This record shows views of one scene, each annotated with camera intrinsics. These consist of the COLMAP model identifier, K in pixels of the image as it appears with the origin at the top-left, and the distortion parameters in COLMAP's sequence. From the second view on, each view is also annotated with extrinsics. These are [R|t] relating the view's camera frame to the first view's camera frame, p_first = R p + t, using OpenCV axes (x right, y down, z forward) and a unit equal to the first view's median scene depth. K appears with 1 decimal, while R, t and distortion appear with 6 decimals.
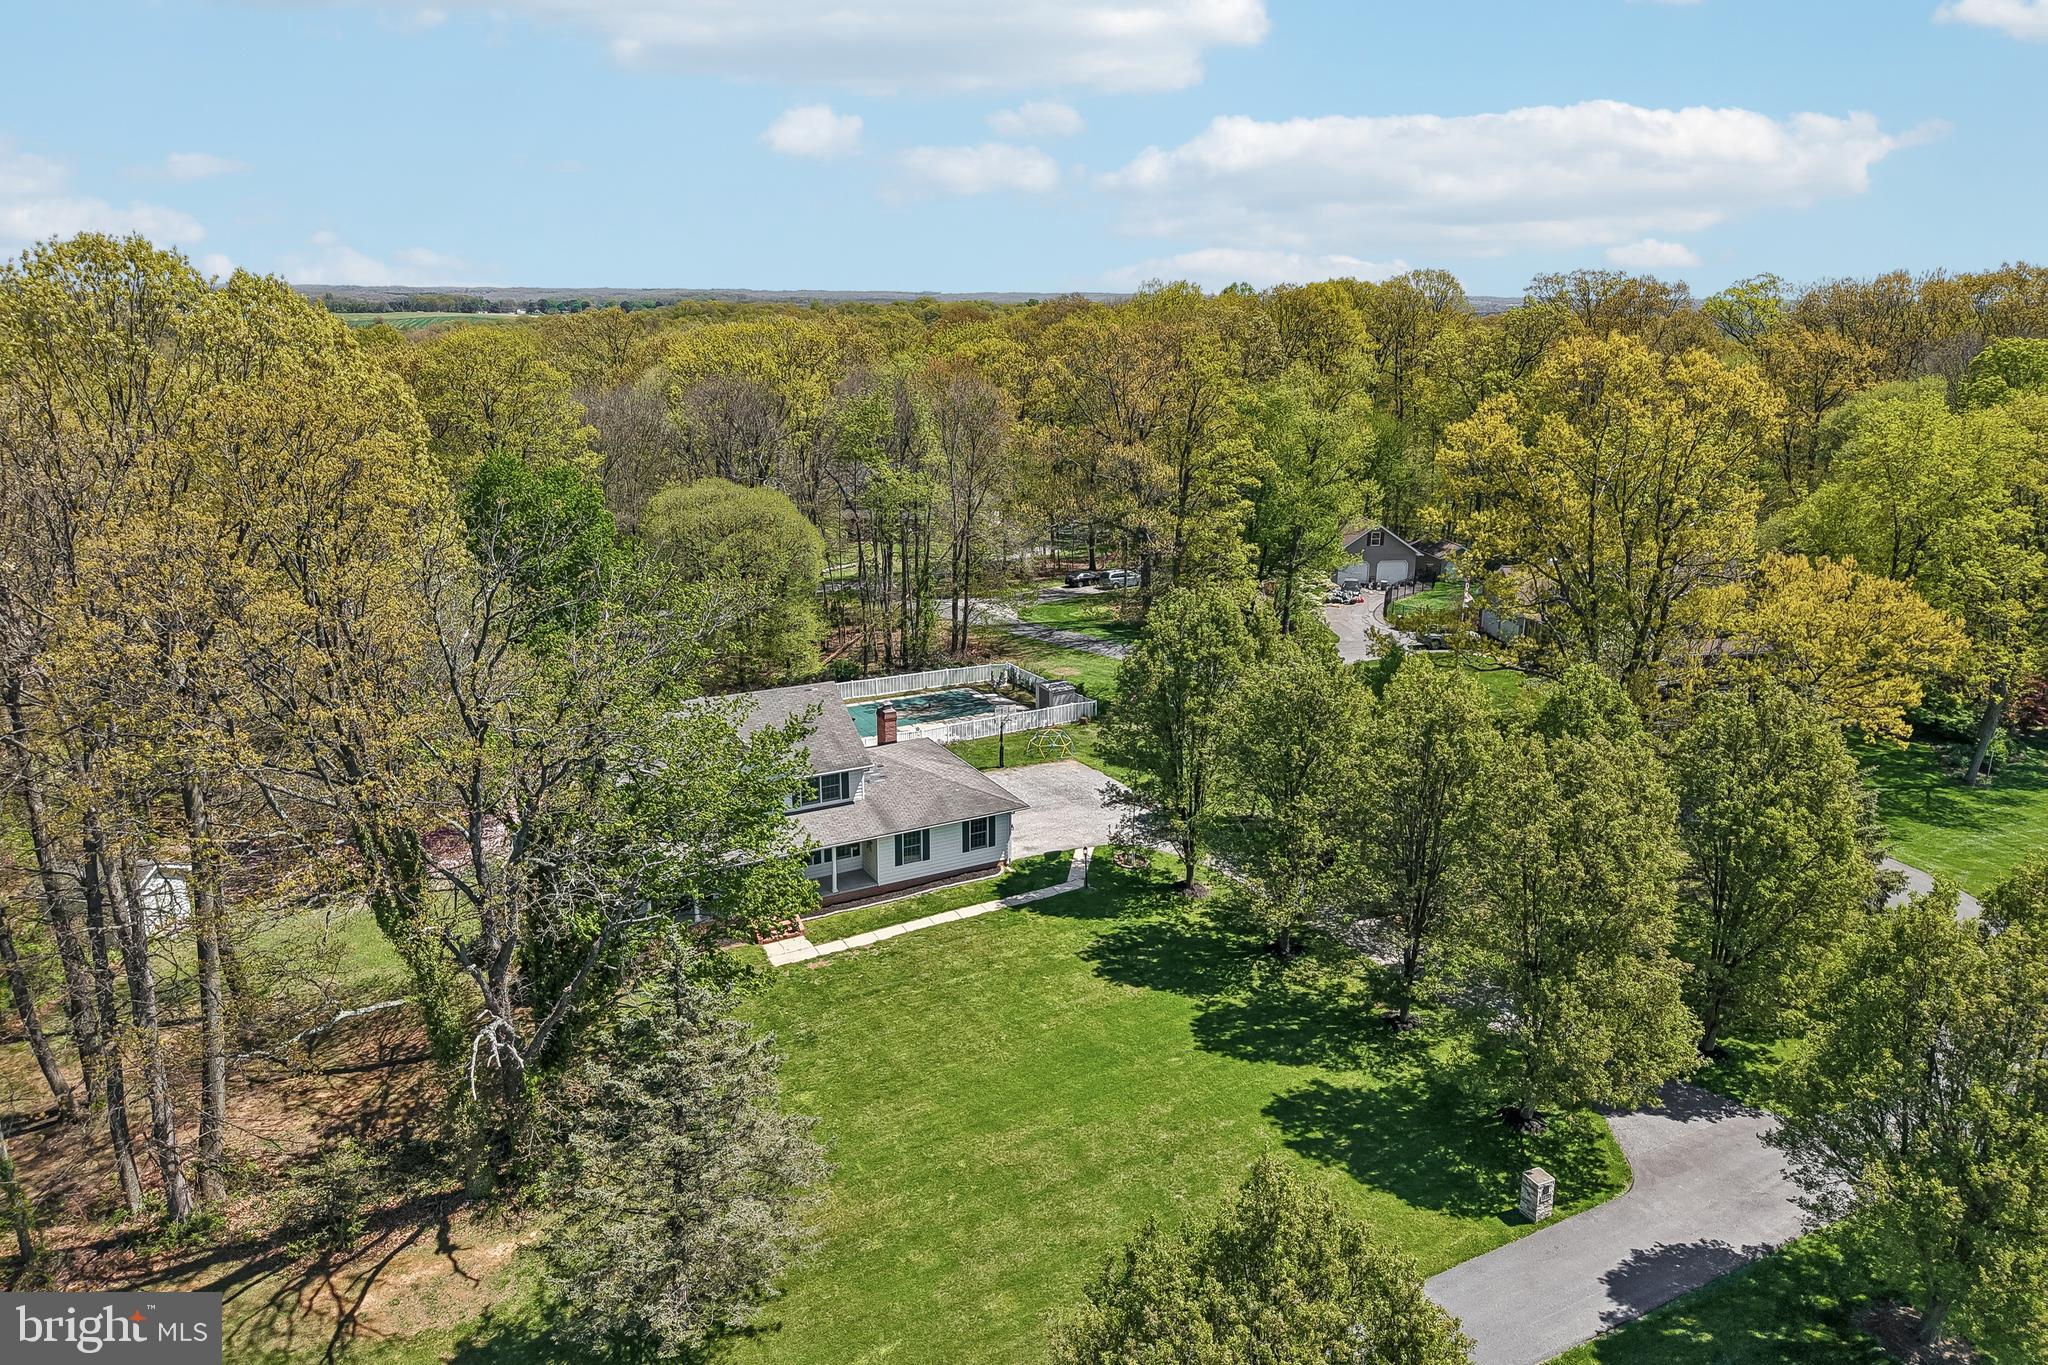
lens RADIAL K [[1379.1, 0, 1026.3], [0, 1379.1, 672.2], [0, 0, 1]] dist [0.032394, -0.007030]
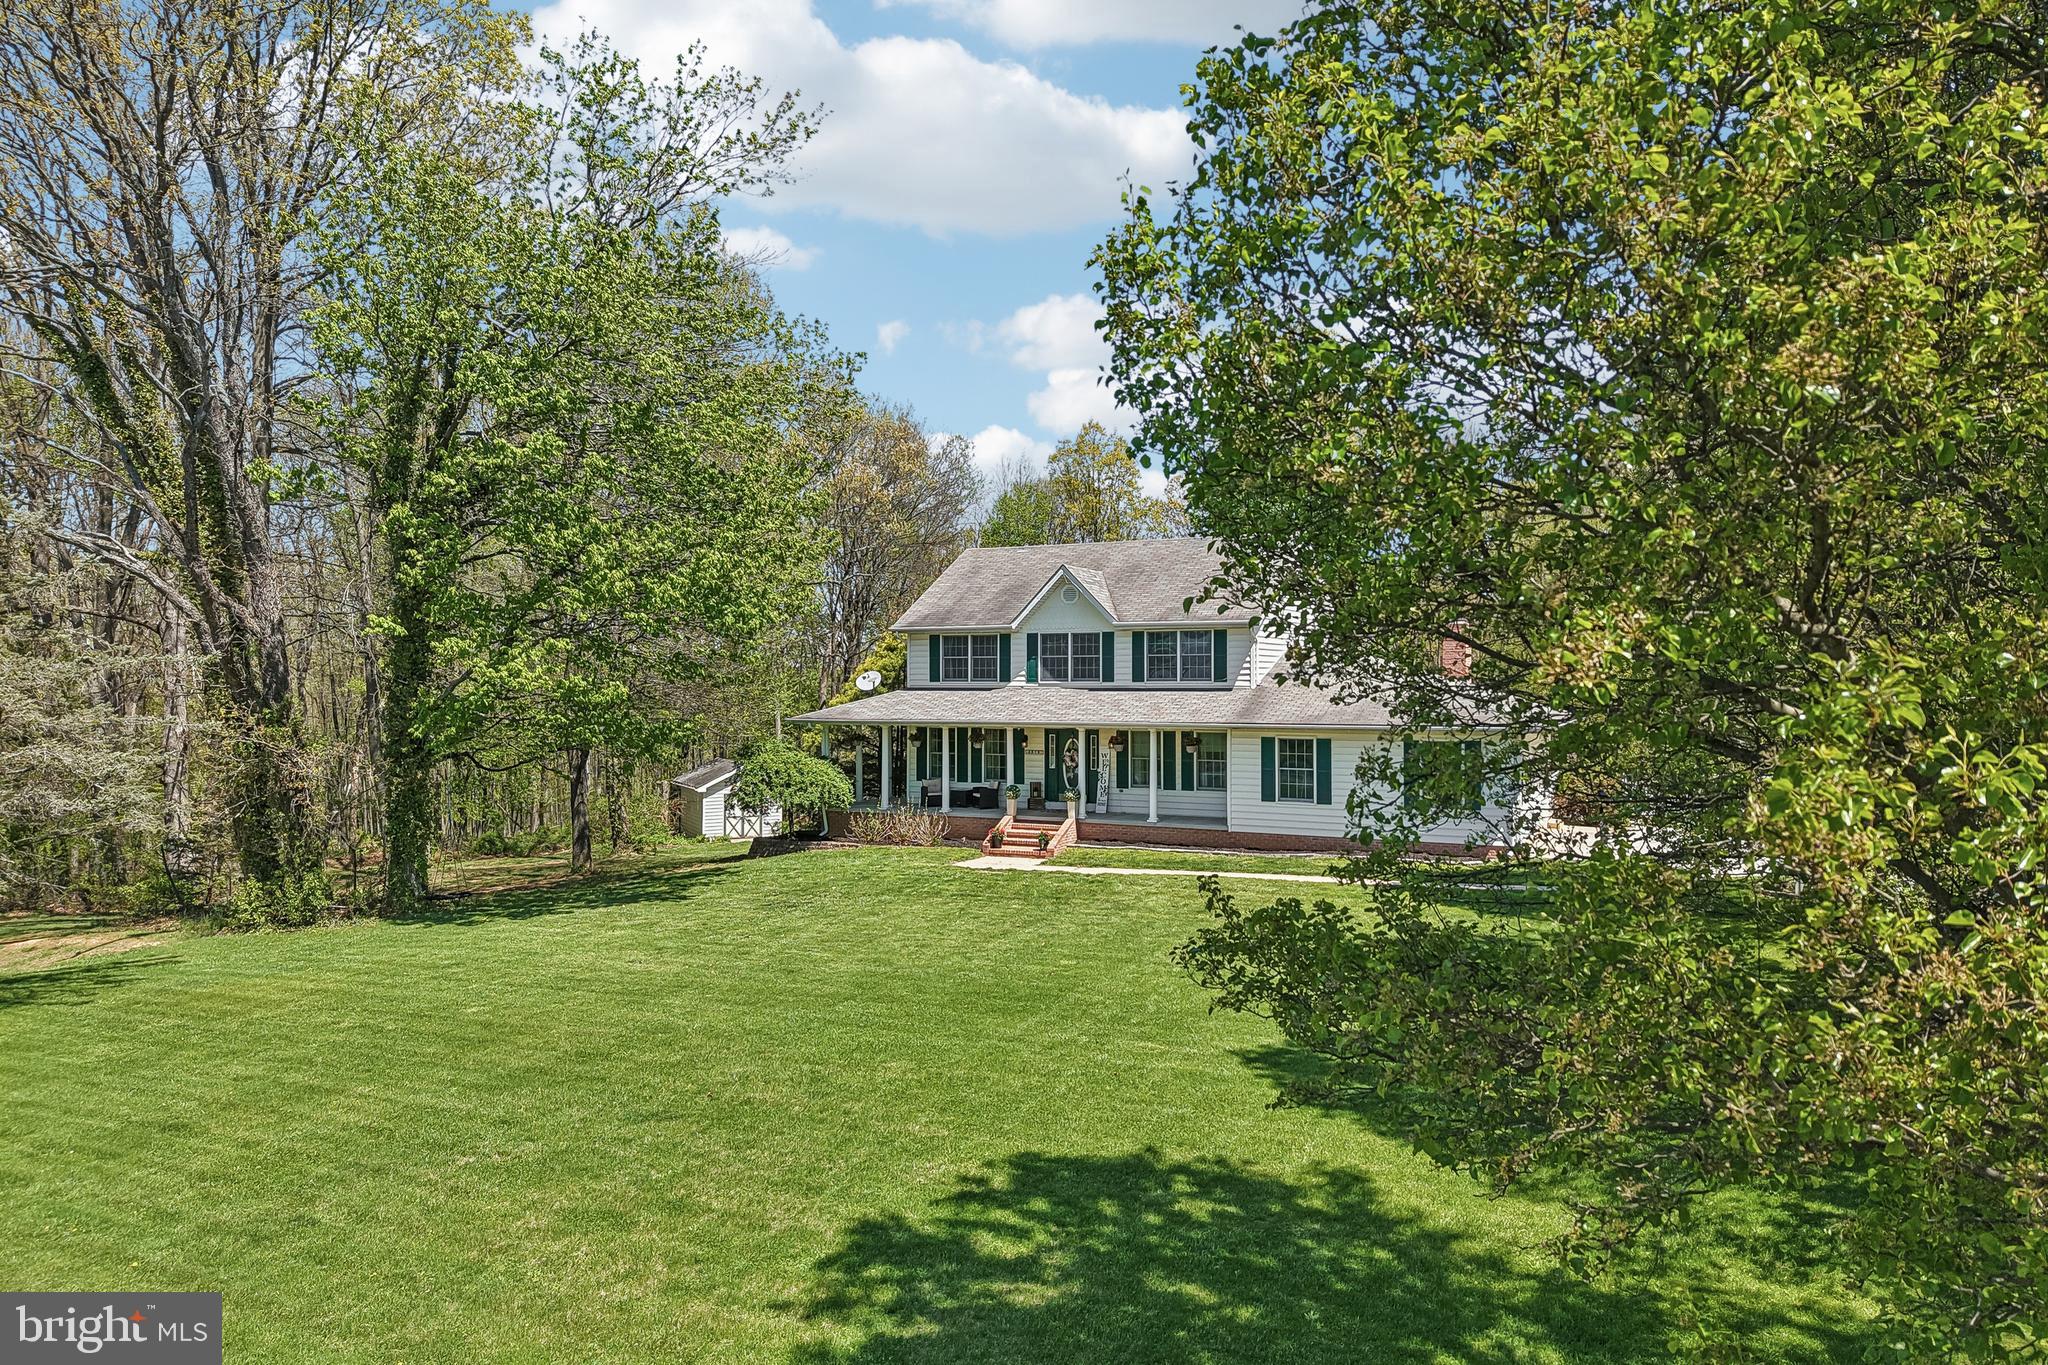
lens RADIAL K [[1360.5, 0, 989.4], [0, 1360.5, 673.0], [0, 0, 1]] dist [0.039437, -0.002951]
pose [[0.560020, -0.013566, -0.828368, 0.299266], [-0.223388, 0.960361, -0.166749, 0.213177], [0.797794, 0.278430, 0.534791, 0.640741]]
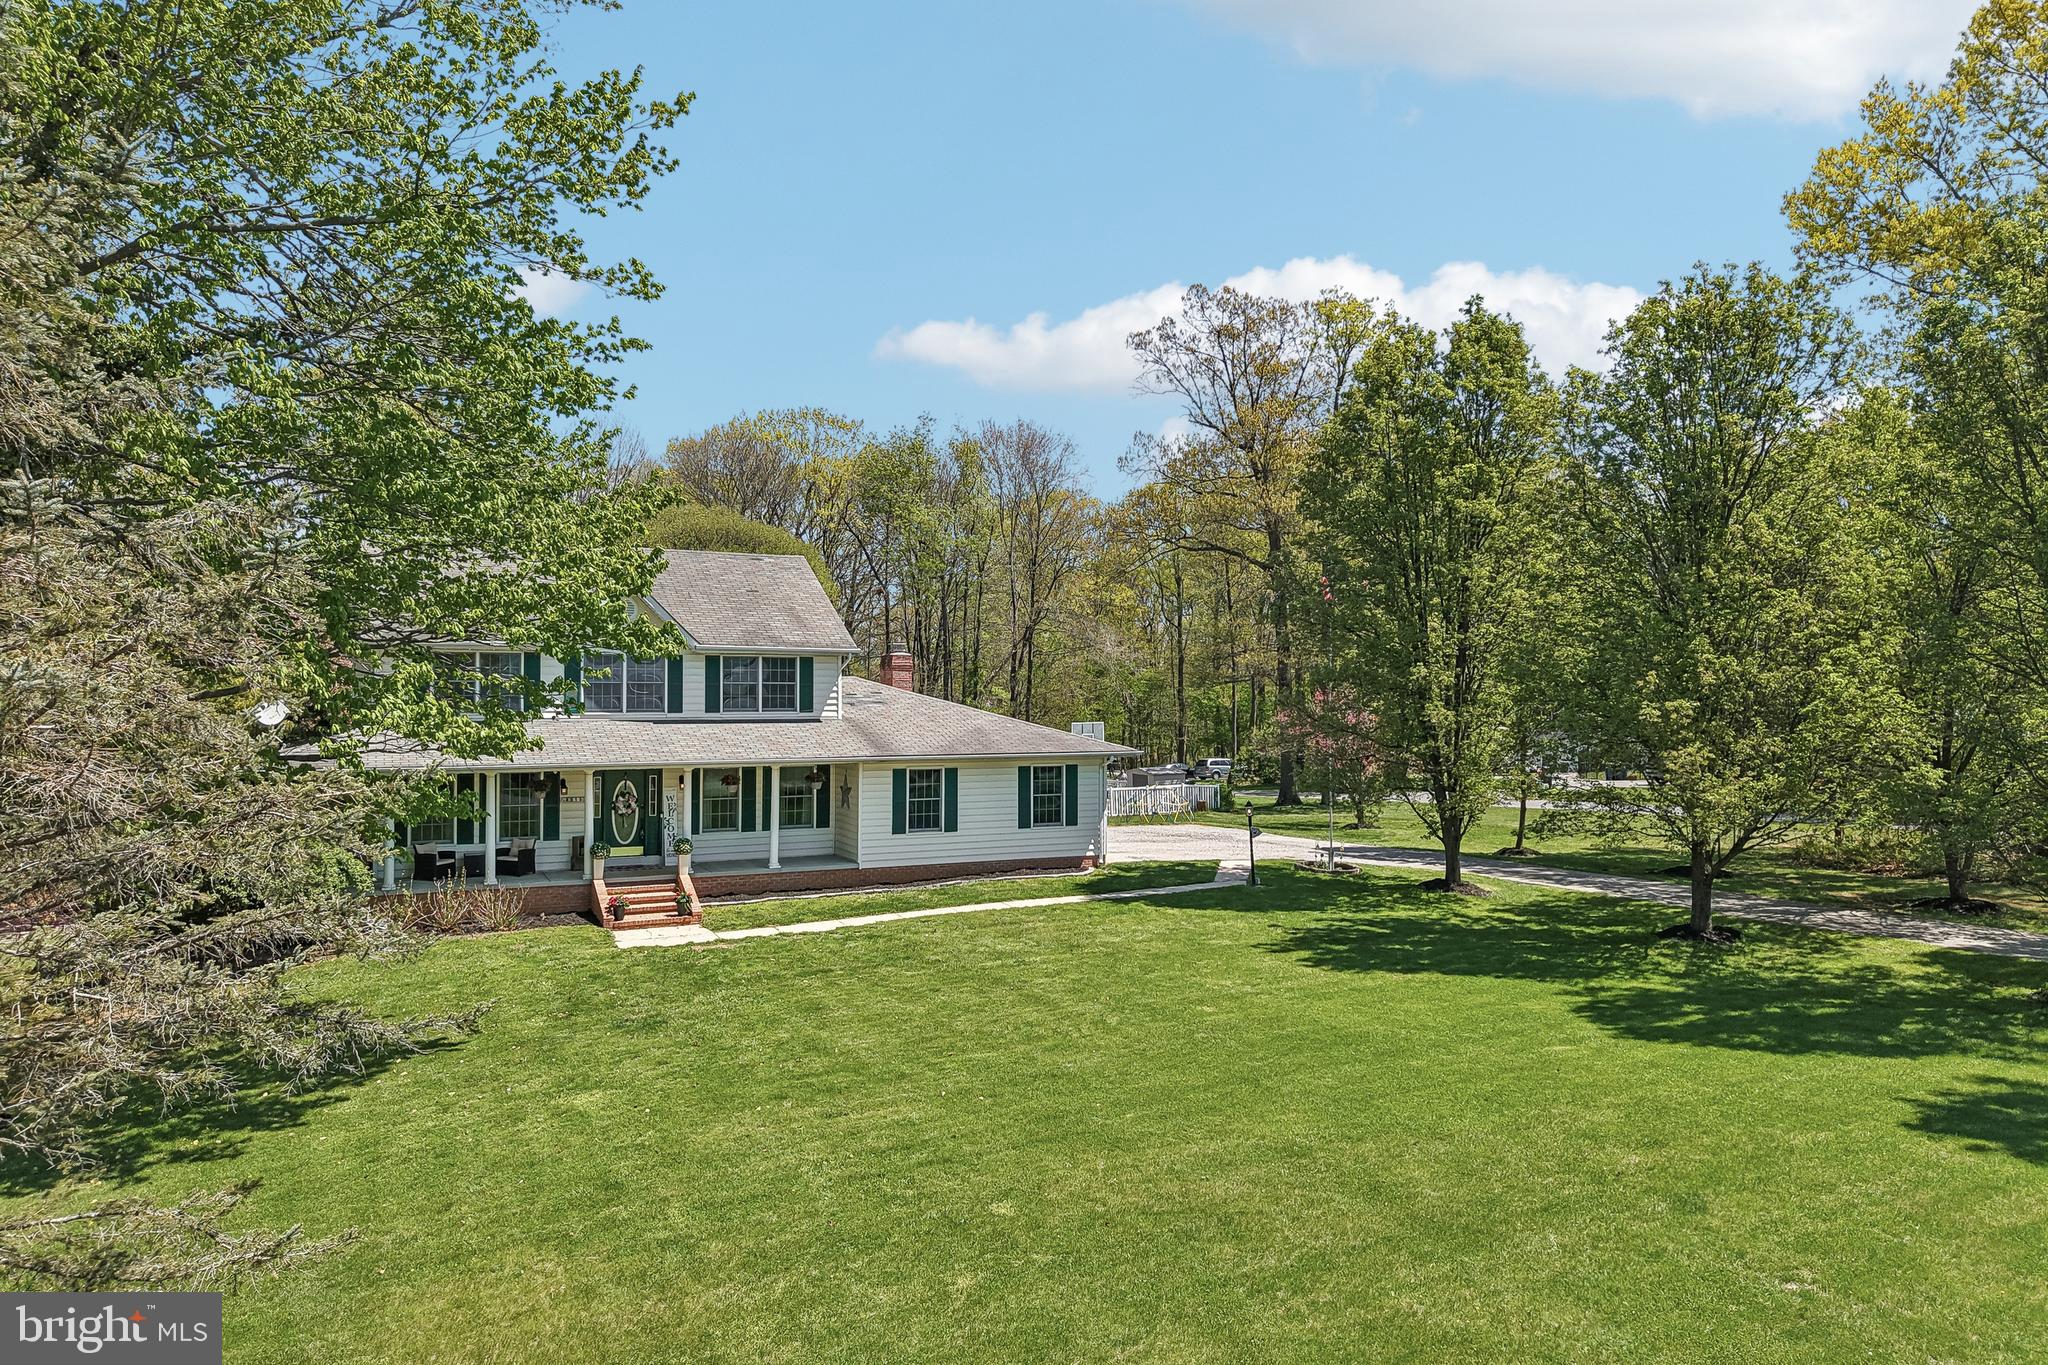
lens RADIAL K [[1379.1, 0, 1026.3], [0, 1379.1, 672.2], [0, 0, 1]] dist [0.032394, -0.007030]
pose [[0.998998, -0.006753, -0.044244, -0.019883], [-0.006189, 0.958210, -0.285999, 0.242076], [0.044326, 0.285986, 0.957208, 0.492971]]
